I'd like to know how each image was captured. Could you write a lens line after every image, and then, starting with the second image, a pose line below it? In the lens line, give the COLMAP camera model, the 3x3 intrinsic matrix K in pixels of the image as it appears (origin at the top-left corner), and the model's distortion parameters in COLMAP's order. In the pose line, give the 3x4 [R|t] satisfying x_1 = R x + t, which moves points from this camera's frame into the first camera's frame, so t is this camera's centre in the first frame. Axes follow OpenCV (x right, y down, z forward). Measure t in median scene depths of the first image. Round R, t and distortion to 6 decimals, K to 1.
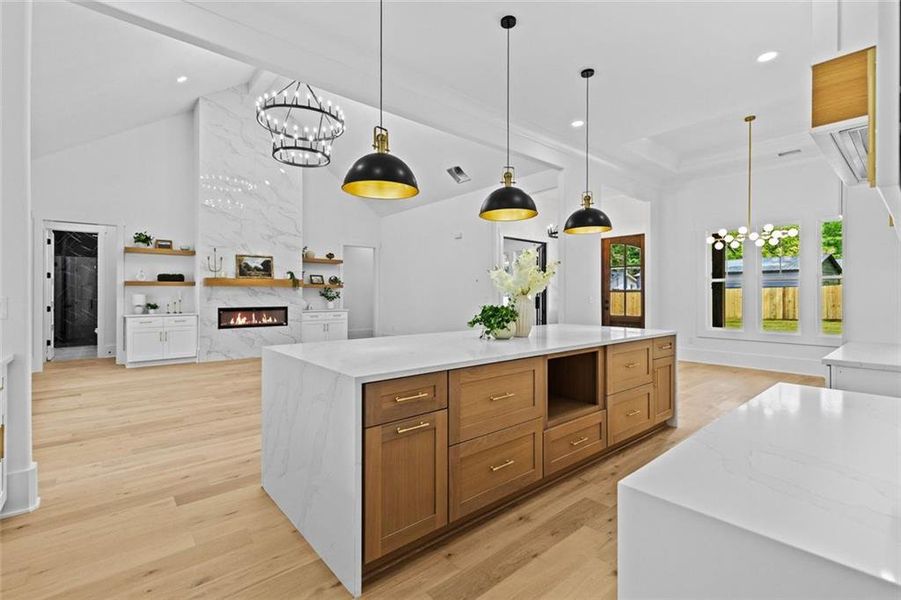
lens RADIAL K [[404.1, 0, 453.2], [0, 404.1, 296.3], [0, 0, 1]] dist [0.000009, -0.000027]
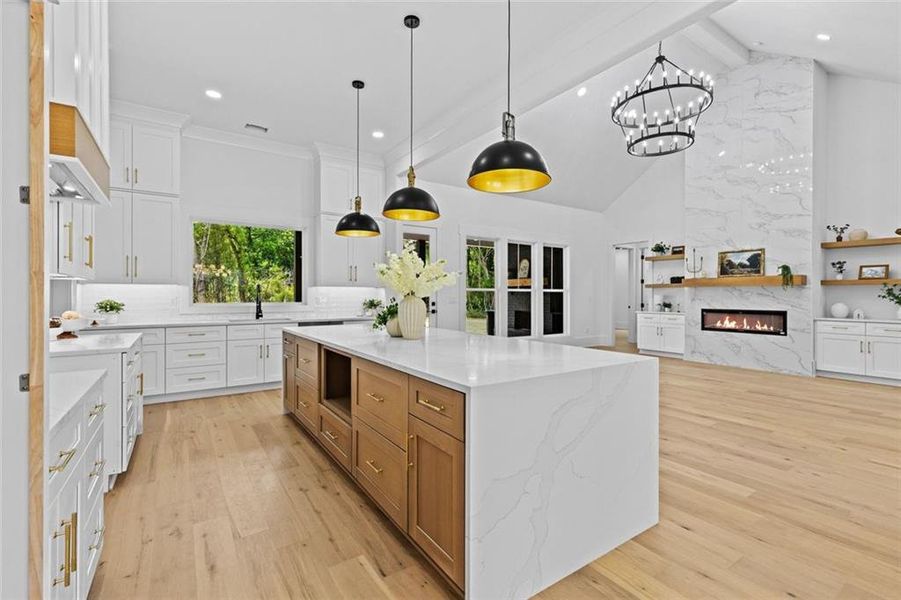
lens RADIAL K [[404.1, 0, 453.2], [0, 404.1, 296.3], [0, 0, 1]] dist [0.000009, -0.000027]
pose [[-0.118352, 0.001628, -0.992970, 0.454402], [-0.010971, 0.999935, 0.002948, 0.002259], [0.992911, 0.011243, -0.118327, 0.502310]]
